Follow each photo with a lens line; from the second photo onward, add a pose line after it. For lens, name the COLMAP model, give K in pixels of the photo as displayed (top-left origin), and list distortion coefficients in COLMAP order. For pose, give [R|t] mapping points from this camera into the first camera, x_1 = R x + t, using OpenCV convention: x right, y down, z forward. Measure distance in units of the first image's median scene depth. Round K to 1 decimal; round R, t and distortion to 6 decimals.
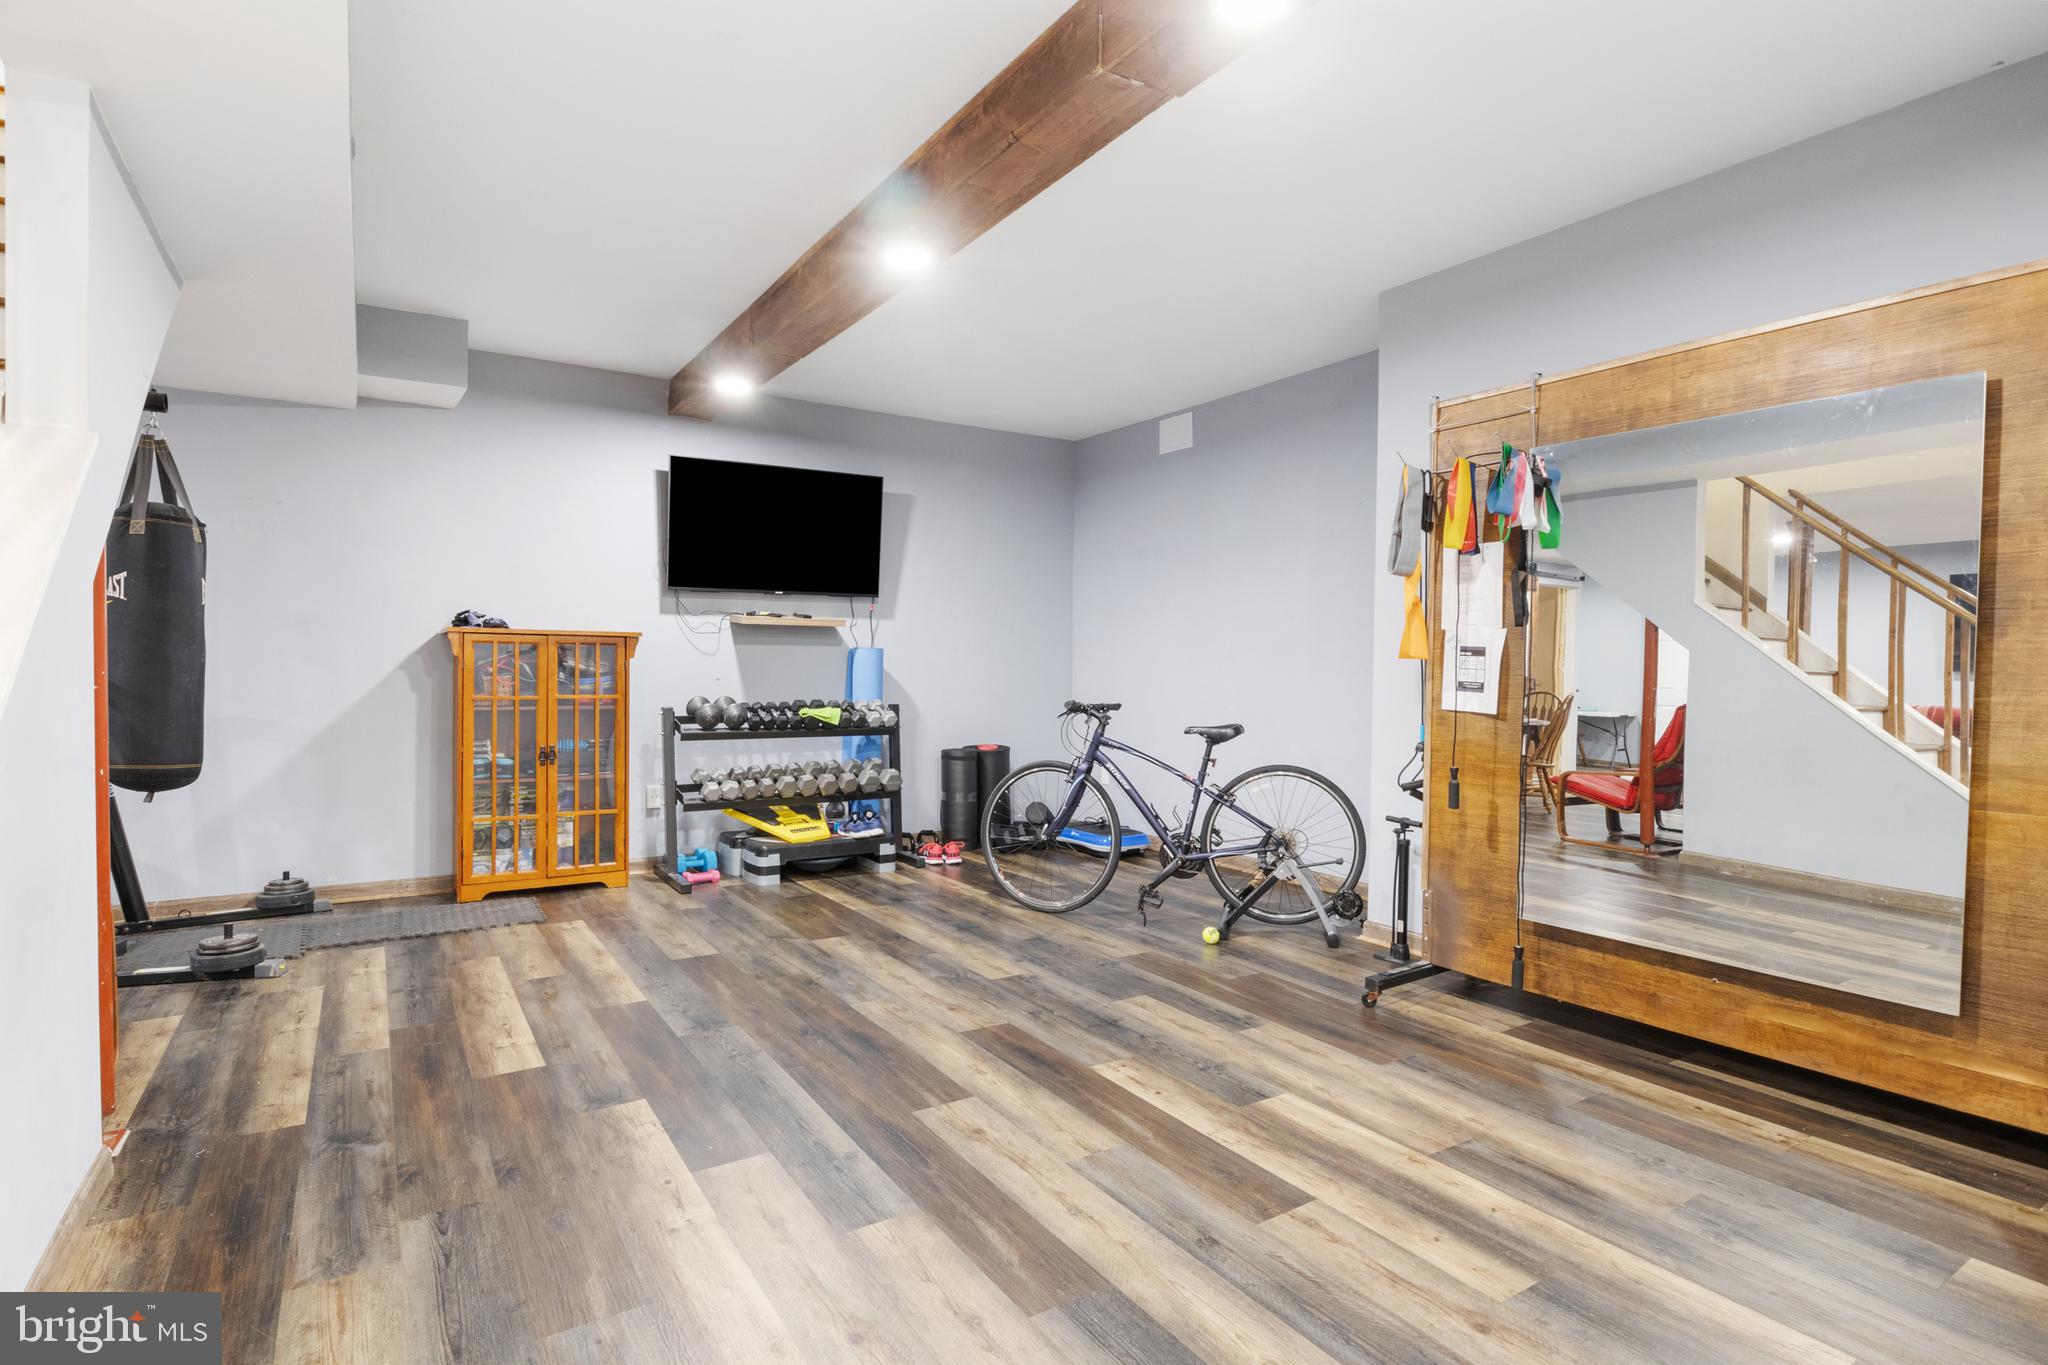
lens RADIAL K [[1043.2, 0, 1010.1], [0, 1043.2, 680.8], [0, 0, 1]] dist [-0.008489, 0.001762]
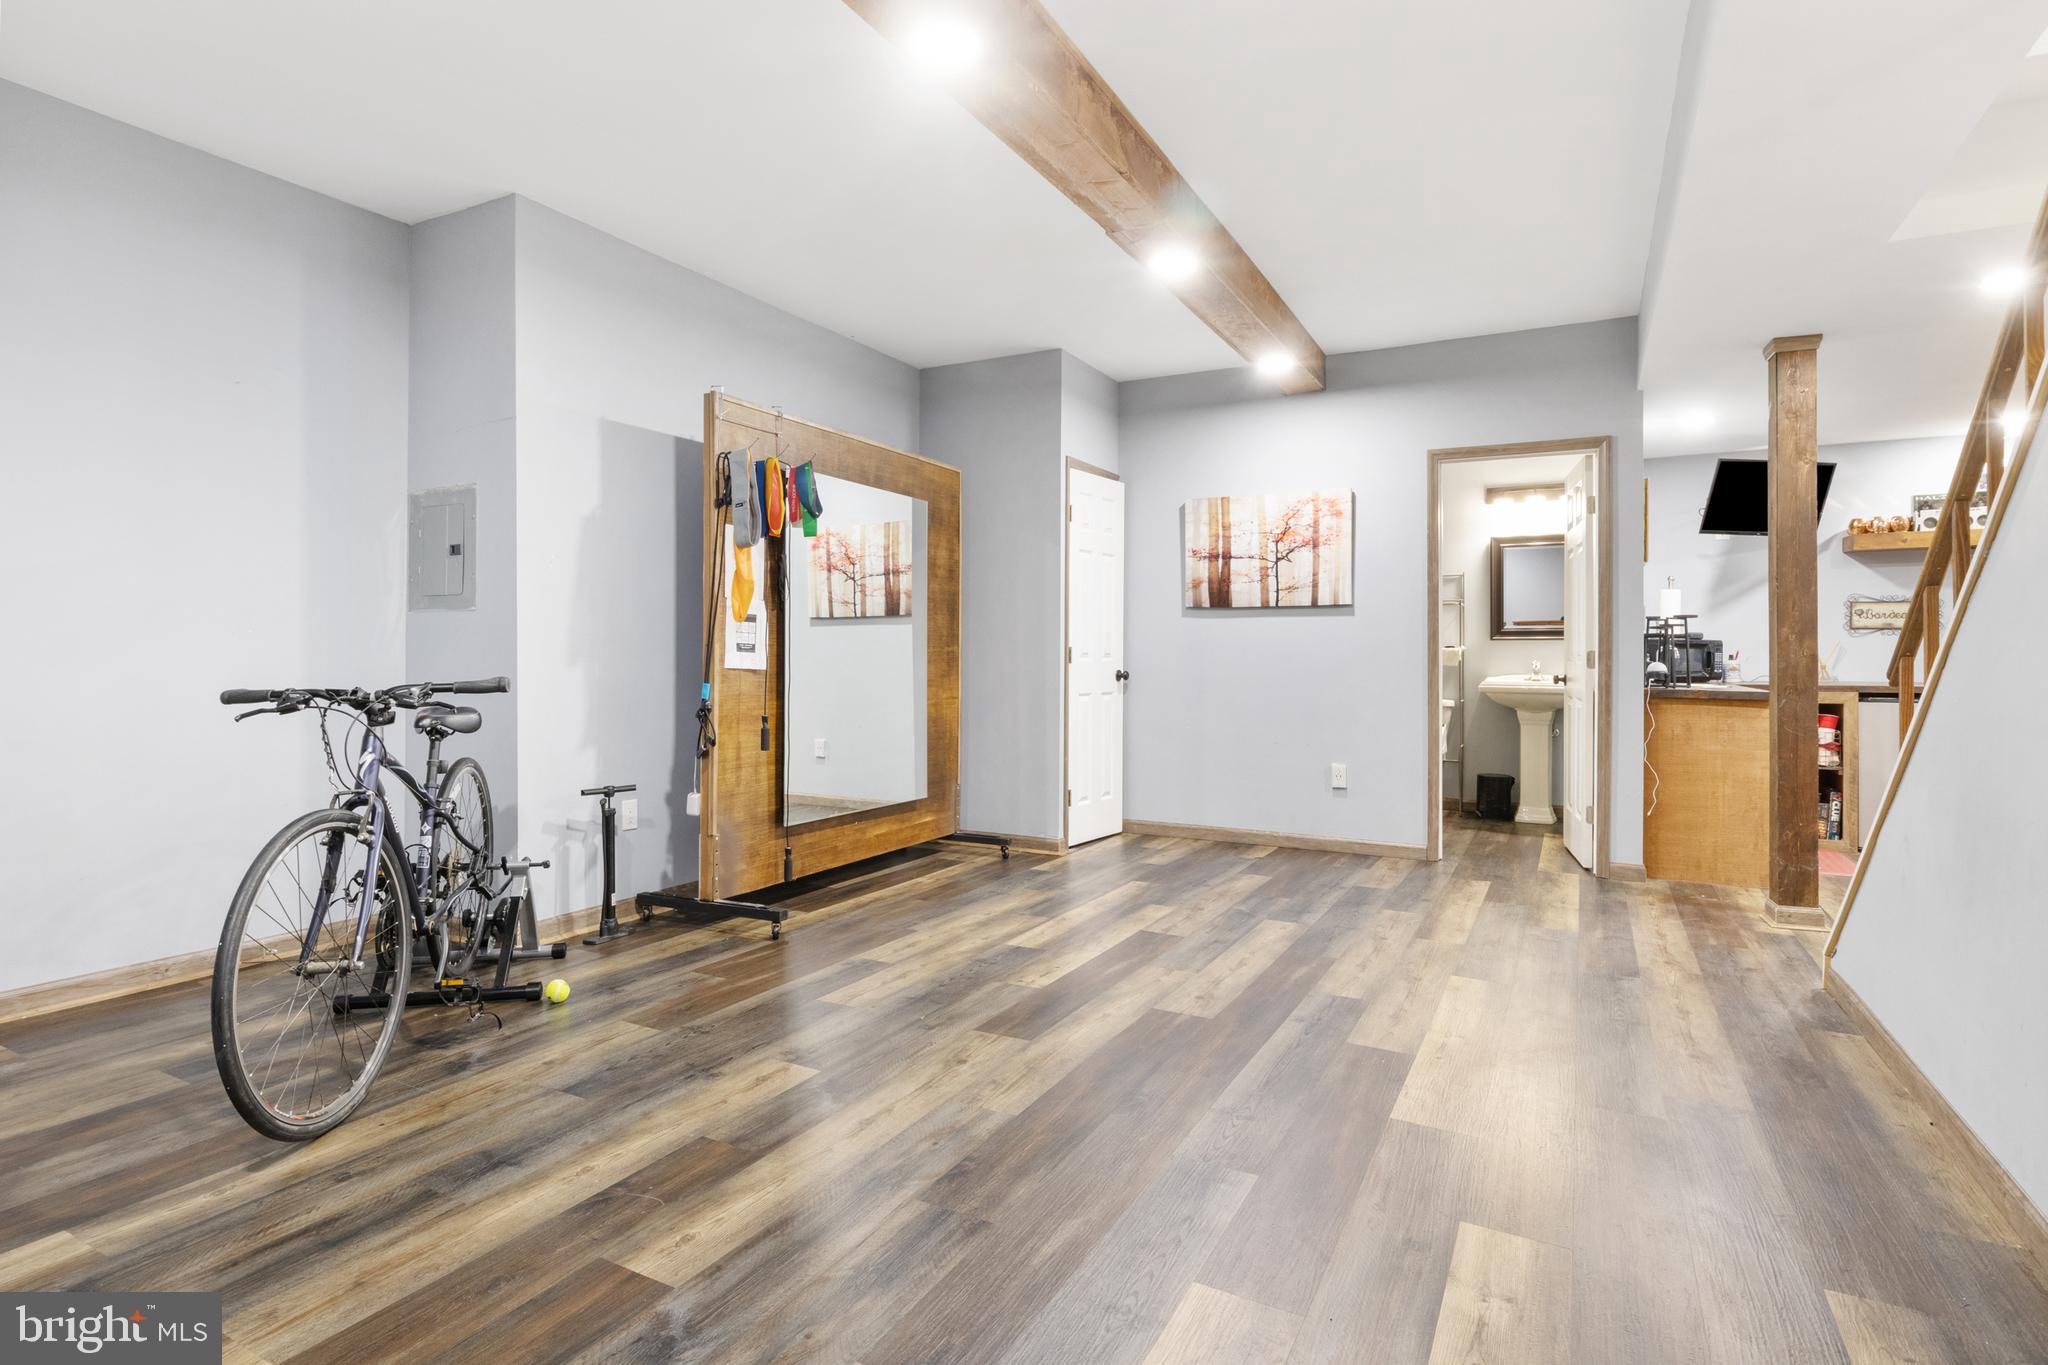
lens RADIAL K [[1043.2, 0, 1030.7], [0, 1043.2, 660.6], [0, 0, 1]] dist [-0.008489, 0.001762]
pose [[-0.507365, -0.011938, 0.861648, -0.746080], [0.003247, 0.999870, 0.015765, 0.002658], [-0.861725, 0.010796, -0.507261, 1.339913]]
